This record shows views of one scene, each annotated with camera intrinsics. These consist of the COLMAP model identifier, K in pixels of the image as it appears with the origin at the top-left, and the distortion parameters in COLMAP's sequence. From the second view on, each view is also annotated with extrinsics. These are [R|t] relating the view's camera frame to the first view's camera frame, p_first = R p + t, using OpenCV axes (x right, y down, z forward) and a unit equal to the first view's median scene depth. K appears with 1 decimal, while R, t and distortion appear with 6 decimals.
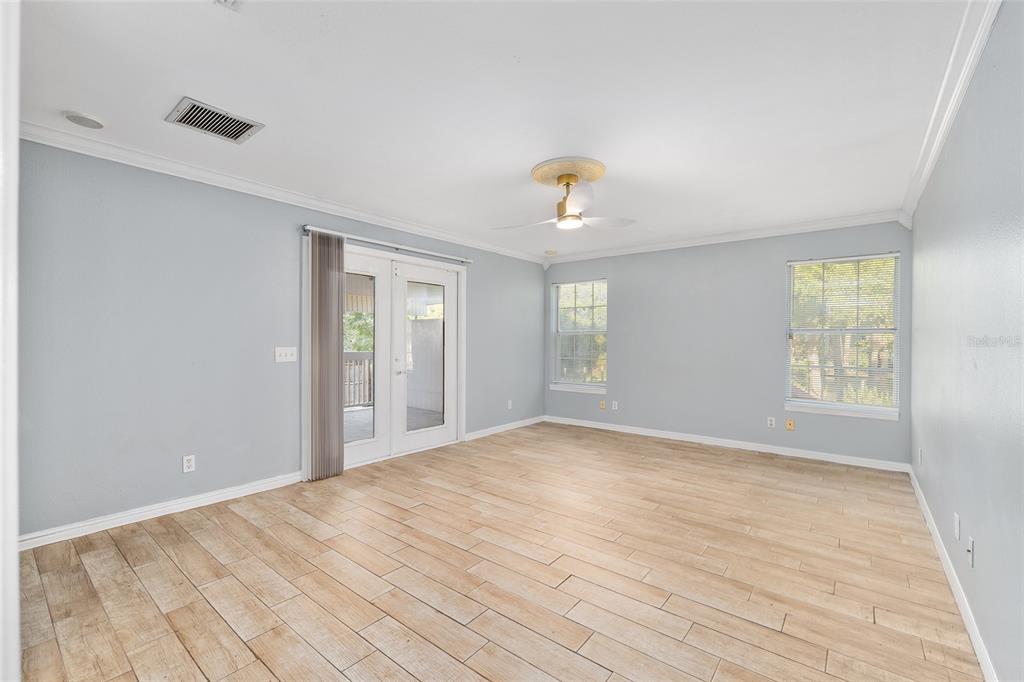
lens RADIAL K [[439.3, 0, 511.0], [0, 439.3, 345.2], [0, 0, 1]] dist [-0.011047, -0.000078]
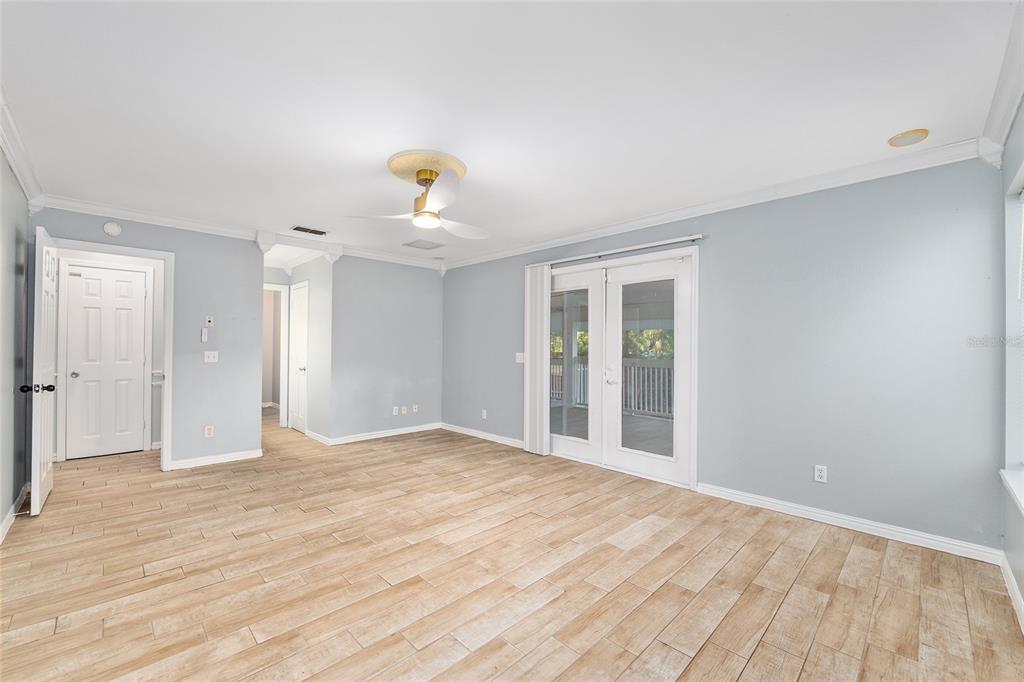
lens RADIAL K [[422.4, 0, 509.6], [0, 422.4, 342.1], [0, 0, 1]] dist [-0.009218, 0.000352]
pose [[-0.127515, -0.015215, -0.991720, 0.927099], [-0.018202, 0.999750, -0.012998, -0.011763], [0.991670, 0.016394, -0.127760, 1.196222]]
